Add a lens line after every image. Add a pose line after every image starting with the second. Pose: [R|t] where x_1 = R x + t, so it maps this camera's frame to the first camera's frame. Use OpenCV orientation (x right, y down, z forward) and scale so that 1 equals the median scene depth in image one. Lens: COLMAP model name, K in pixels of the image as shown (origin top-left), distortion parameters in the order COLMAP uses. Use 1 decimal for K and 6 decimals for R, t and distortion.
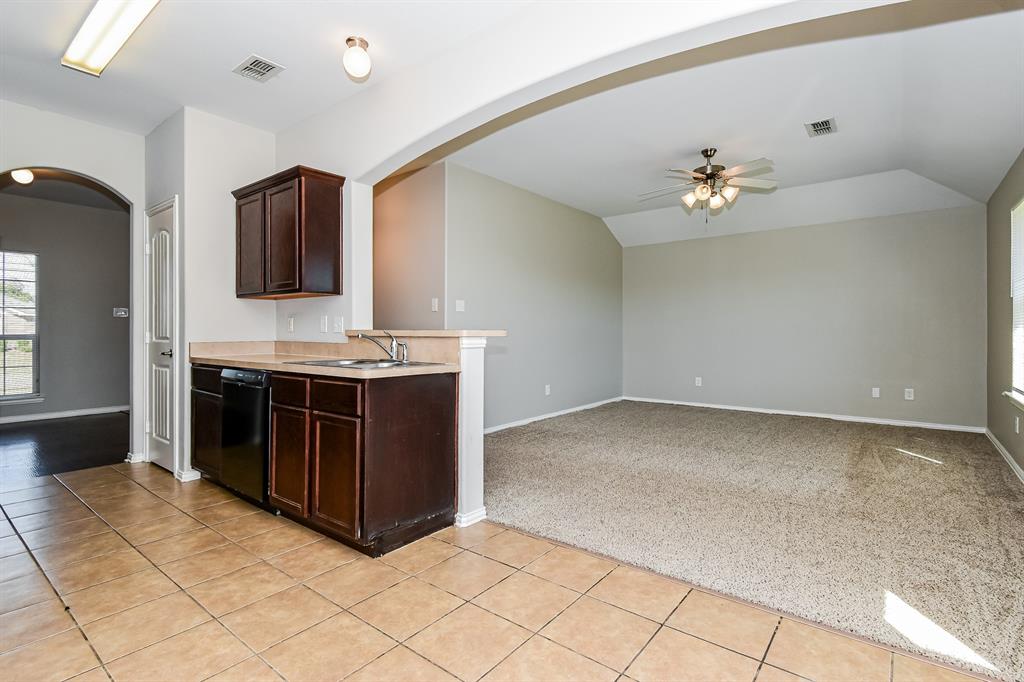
lens RADIAL K [[492.2, 0, 513.6], [0, 492.2, 330.5], [0, 0, 1]] dist [0.017140, -0.010047]
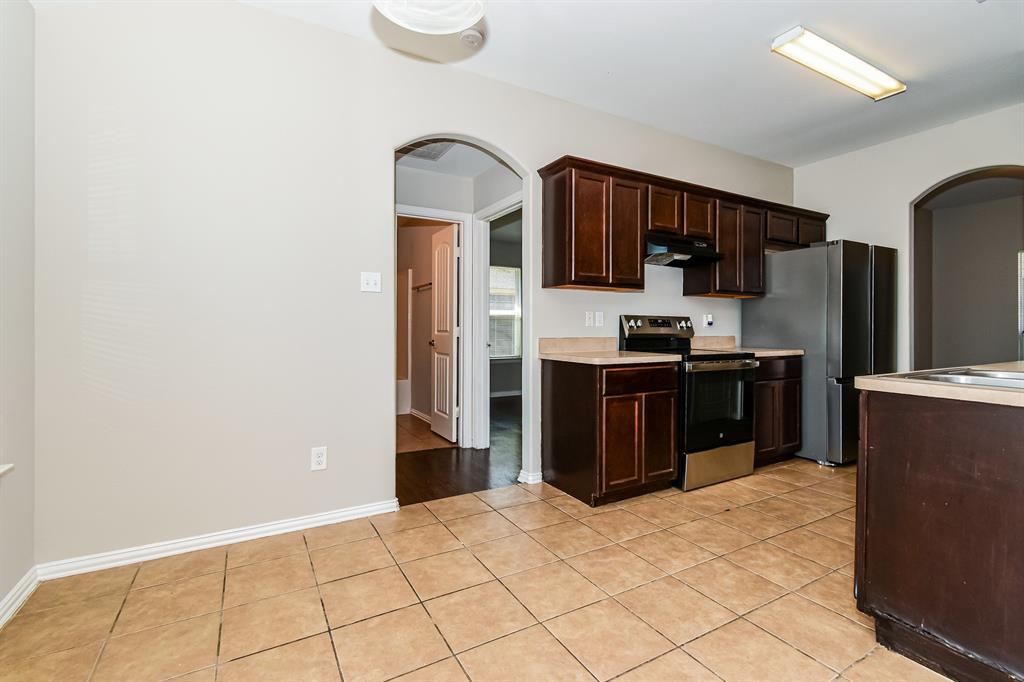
lens RADIAL K [[458.0, 0, 510.2], [0, 458.0, 329.9], [0, 0, 1]] dist [-0.001187, -0.000081]
pose [[-0.375017, 0.002232, -0.927015, 0.411020], [-0.001254, 0.999995, 0.002915, 0.005594], [0.927017, 0.002256, -0.375013, 0.584504]]
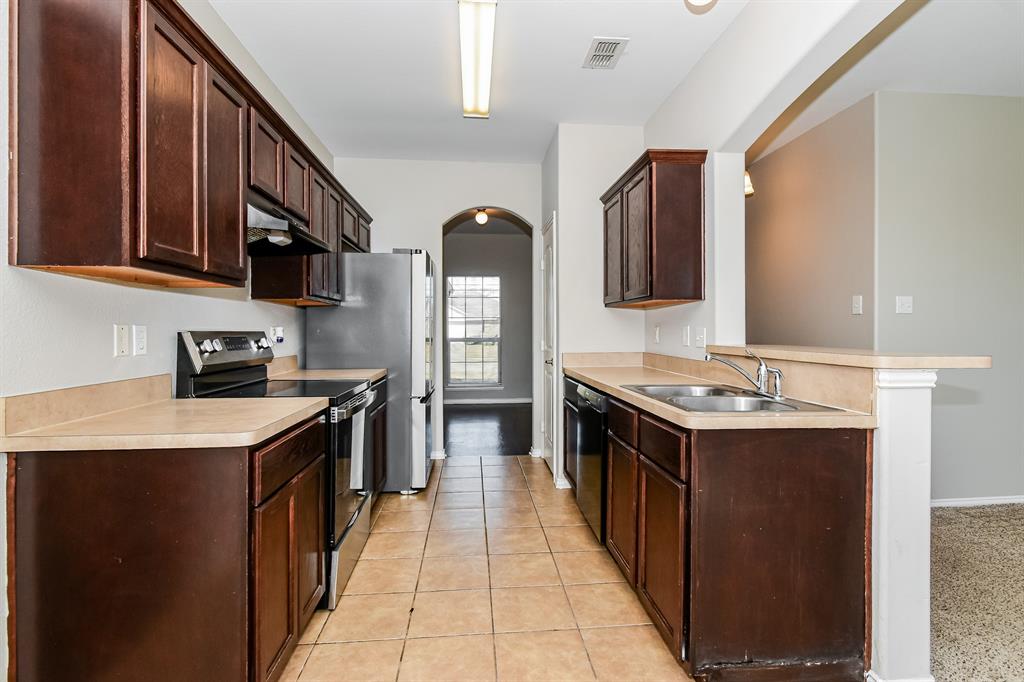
lens RADIAL K [[492.2, 0, 513.6], [0, 492.2, 330.5], [0, 0, 1]] dist [0.017140, -0.010047]
pose [[0.689885, -0.000434, -0.723919, 0.017756], [0.002975, 0.999993, 0.002235, -0.030438], [0.723913, -0.003695, 0.689882, 0.271582]]
